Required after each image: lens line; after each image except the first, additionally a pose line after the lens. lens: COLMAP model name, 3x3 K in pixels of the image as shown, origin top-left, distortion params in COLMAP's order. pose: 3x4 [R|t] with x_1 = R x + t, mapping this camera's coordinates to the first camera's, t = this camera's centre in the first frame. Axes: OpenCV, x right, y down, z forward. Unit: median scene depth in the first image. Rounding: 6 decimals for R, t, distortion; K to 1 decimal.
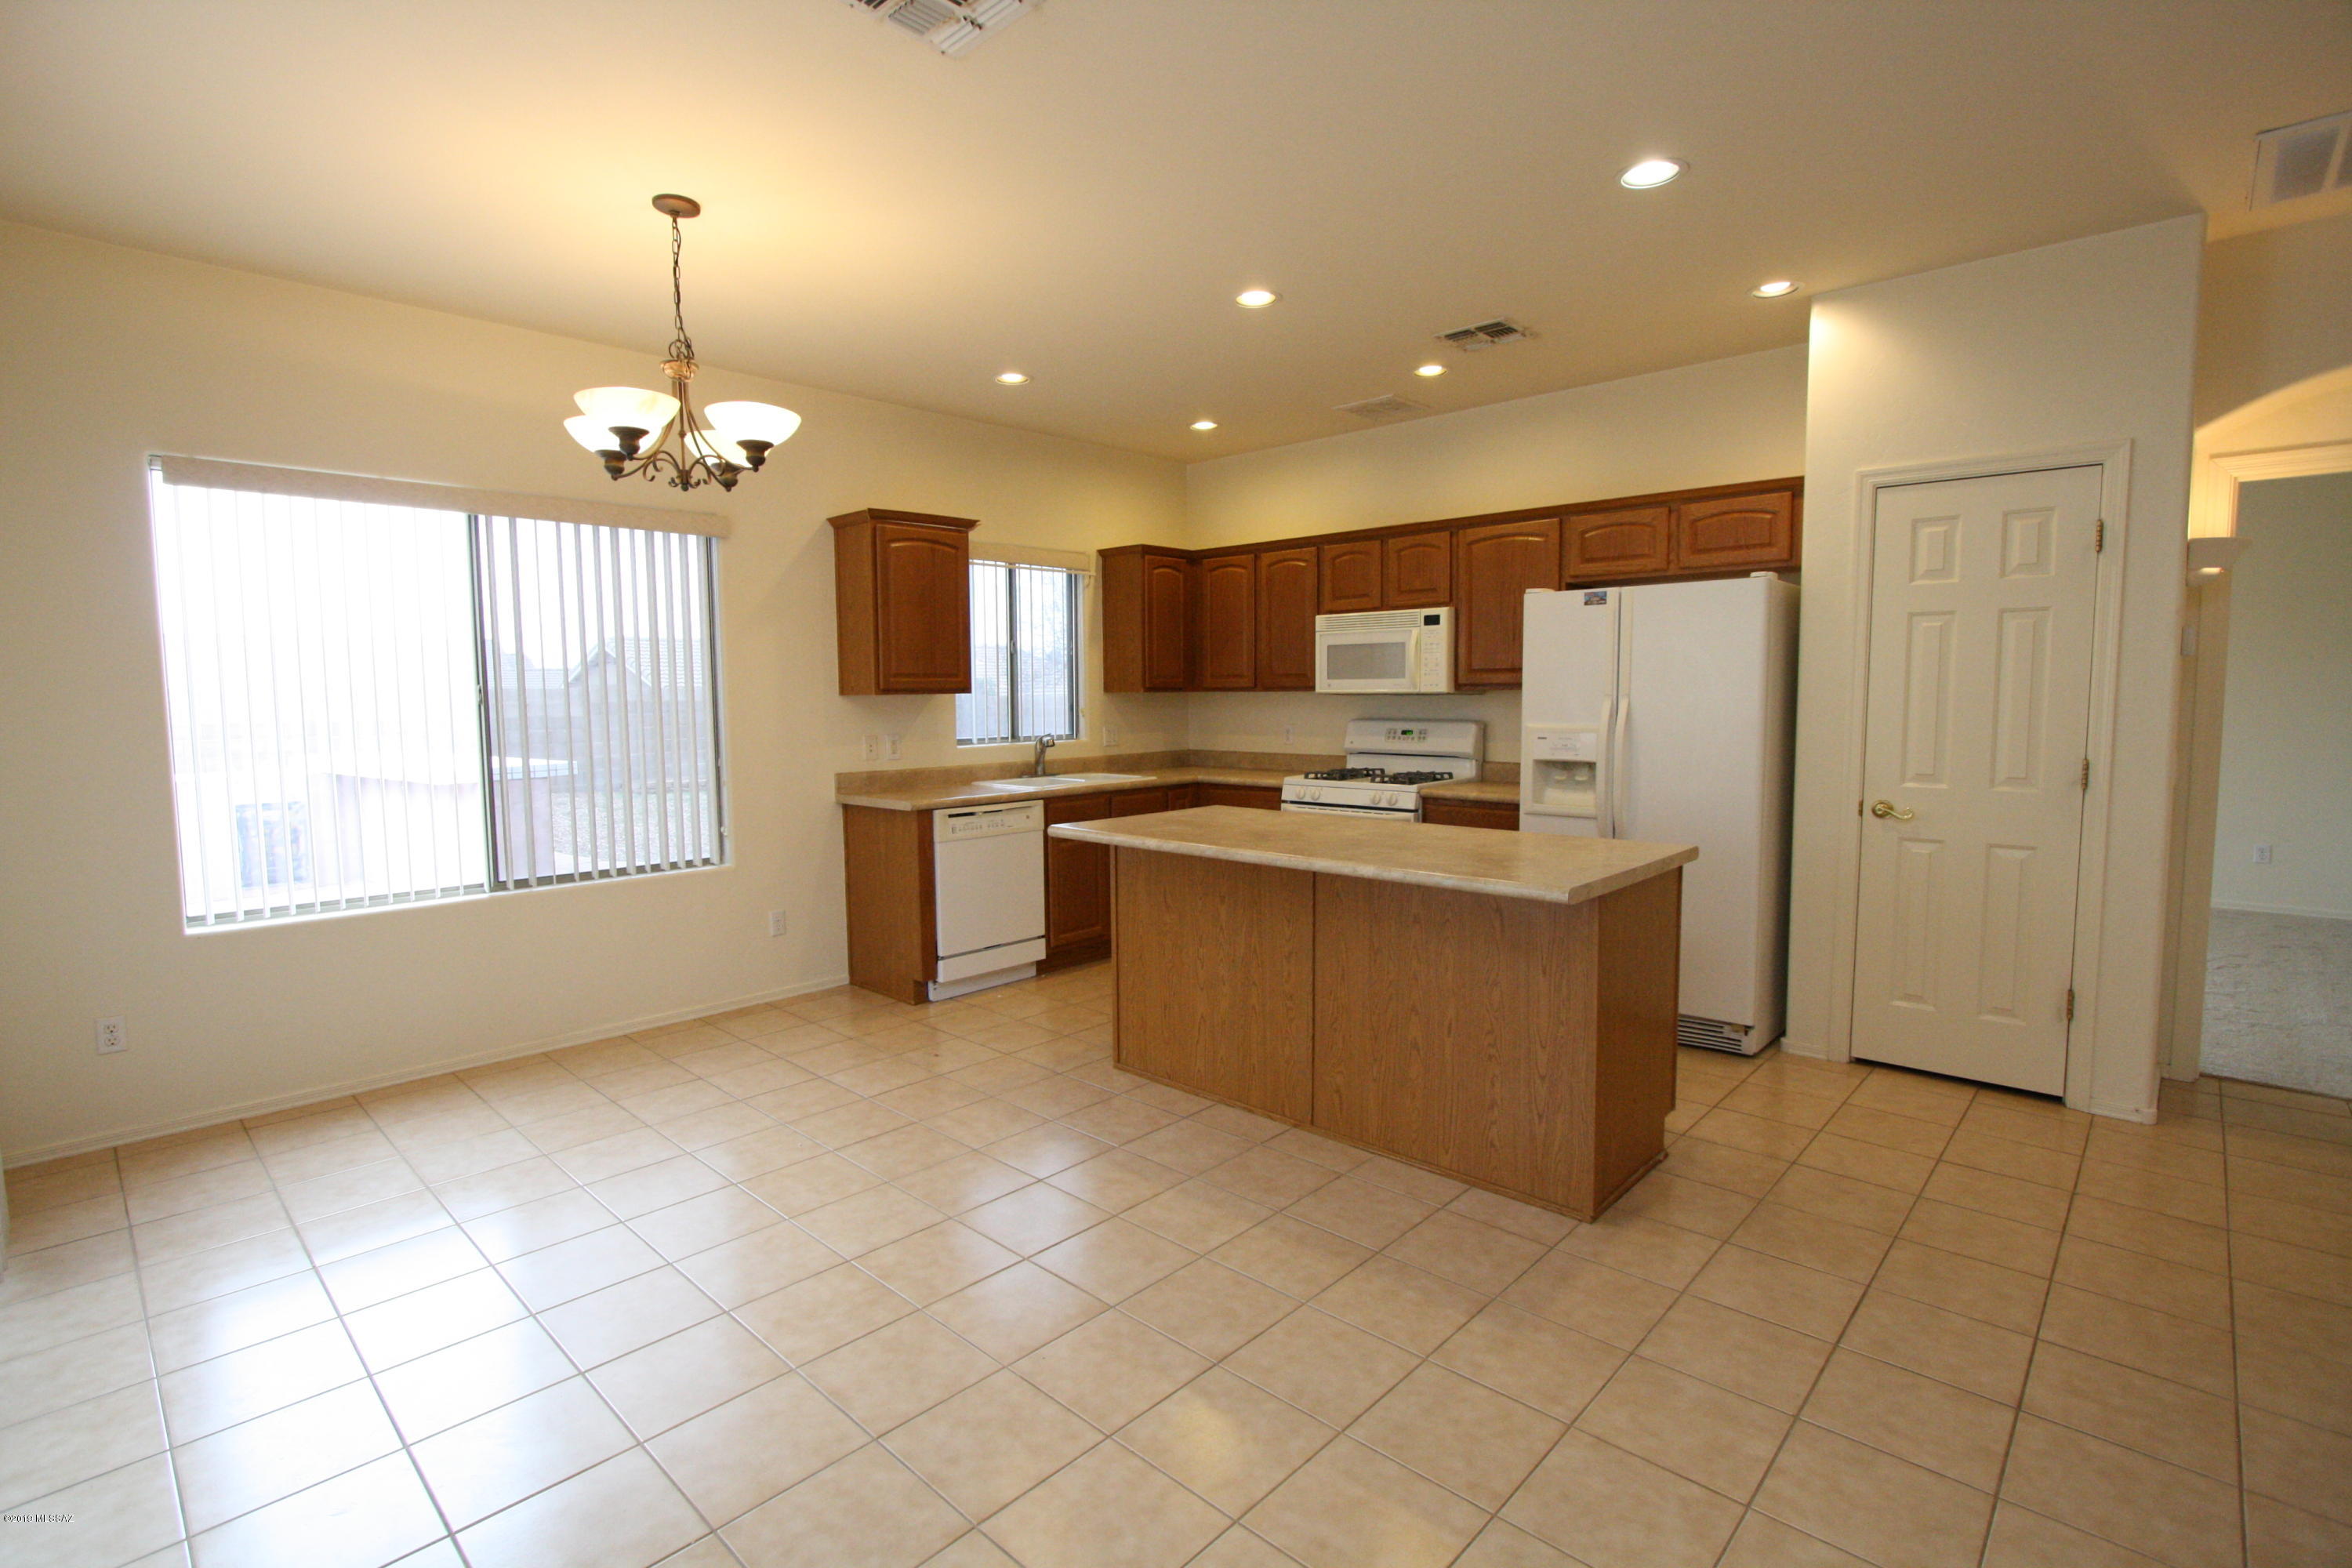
lens RADIAL K [[1093.9, 0, 1152.0], [0, 1093.9, 776.7], [0, 0, 1]] dist [-0.016481, 0.002382]
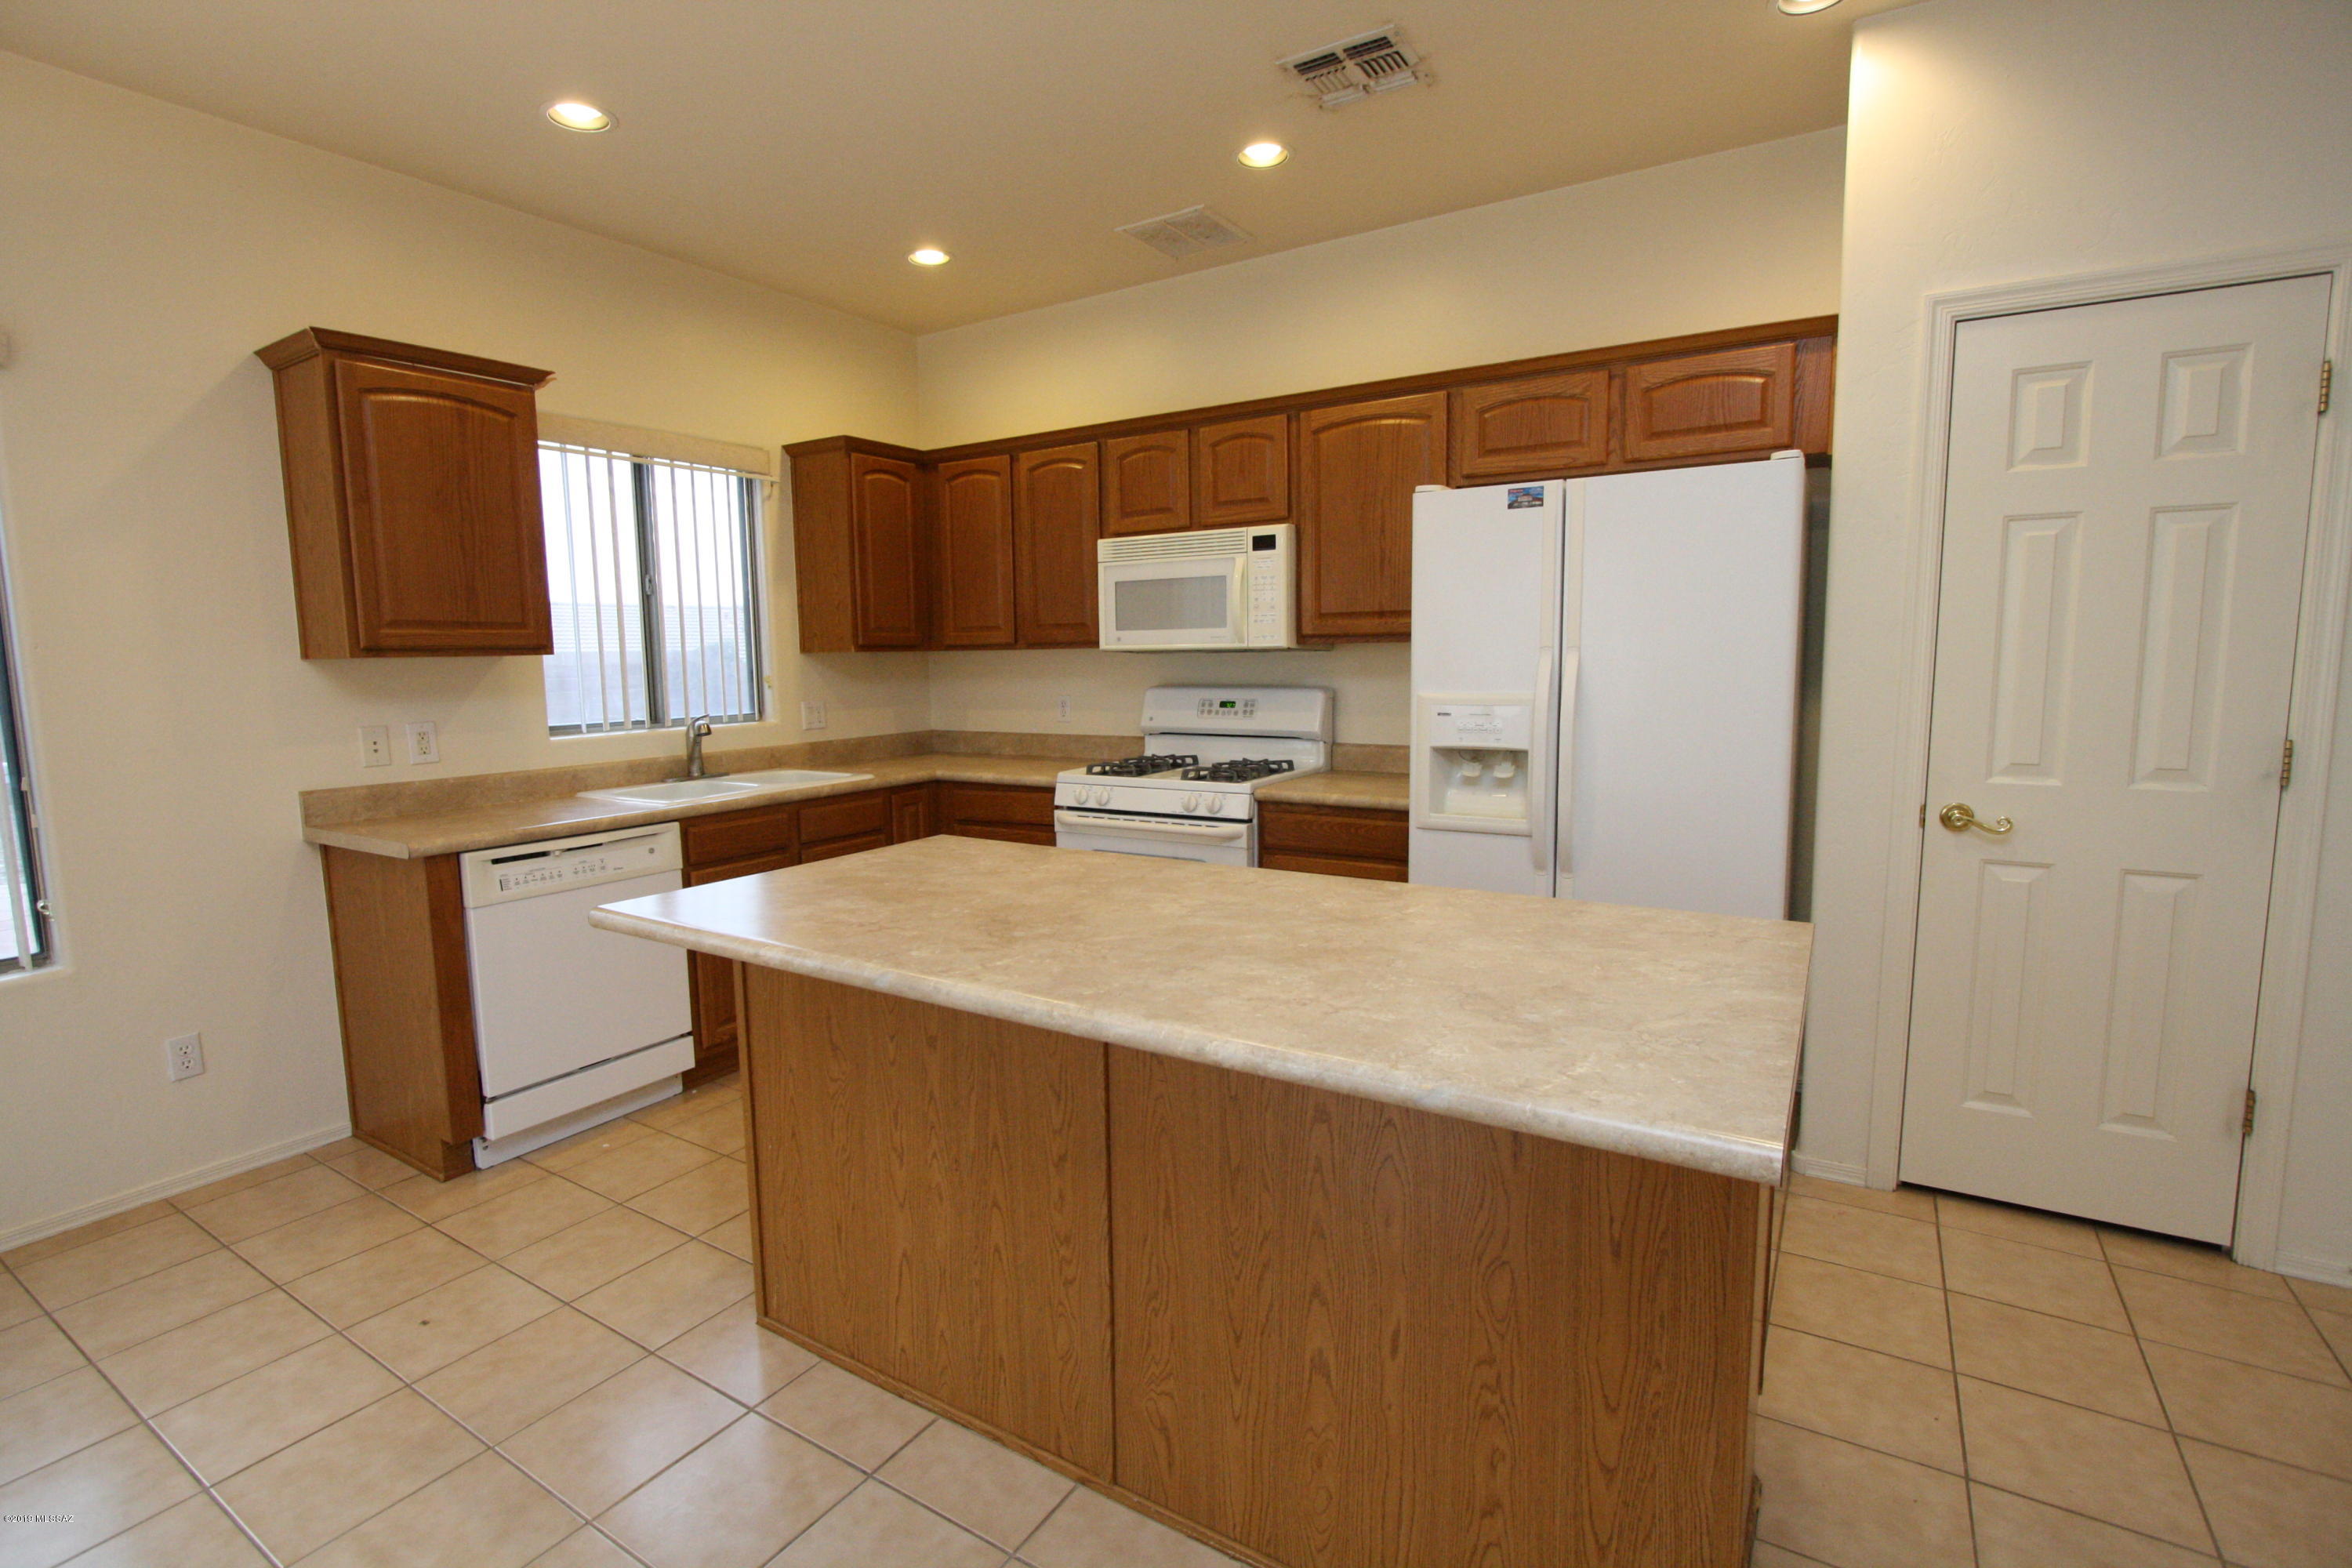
lens RADIAL K [[1093.9, 0, 1150.1], [0, 1093.9, 778.2], [0, 0, 1]] dist [-0.016481, 0.002382]
pose [[0.981336, -0.028916, 0.190113, 0.053984], [0.022323, 0.999076, 0.036731, -0.023269], [-0.190999, -0.031802, 0.981075, 0.361439]]
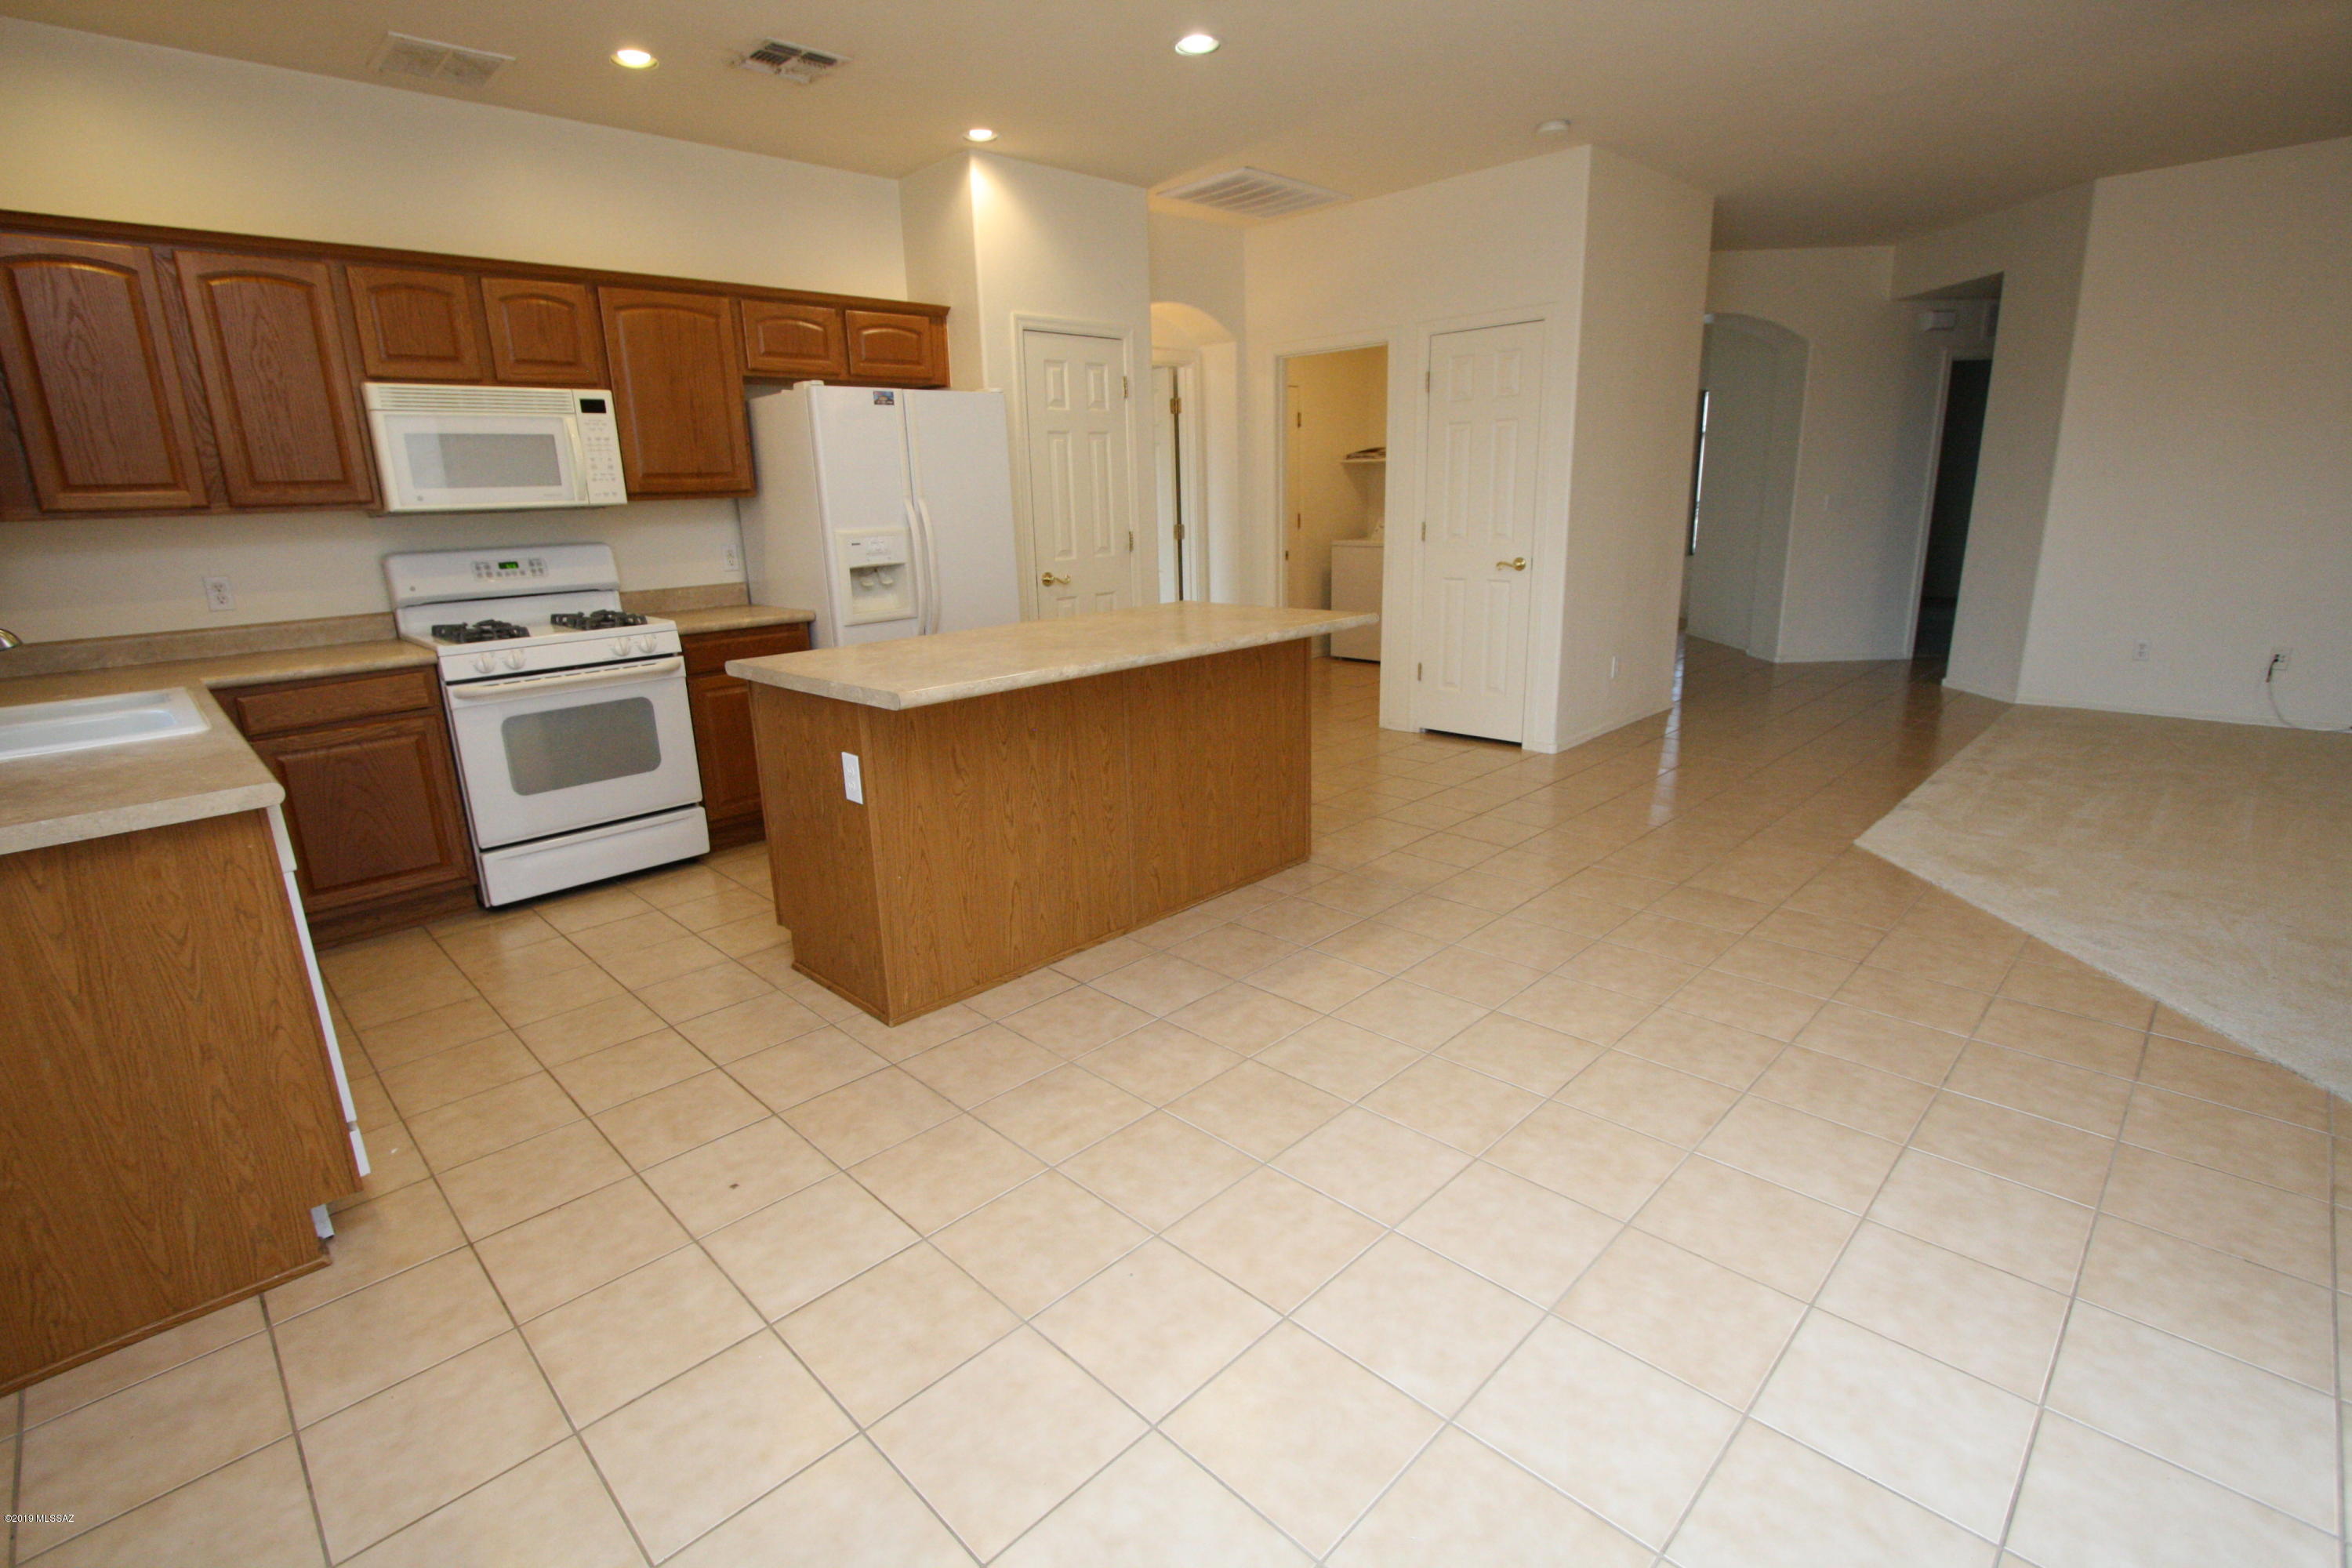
lens RADIAL K [[1093.9, 0, 1153.9], [0, 1093.9, 771.0], [0, 0, 1]] dist [-0.016481, 0.002382]
pose [[0.035607, -0.240848, 0.969909, -0.574616], [0.110832, 0.965490, 0.235682, -0.037113], [-0.993201, 0.099105, 0.061072, 0.652692]]
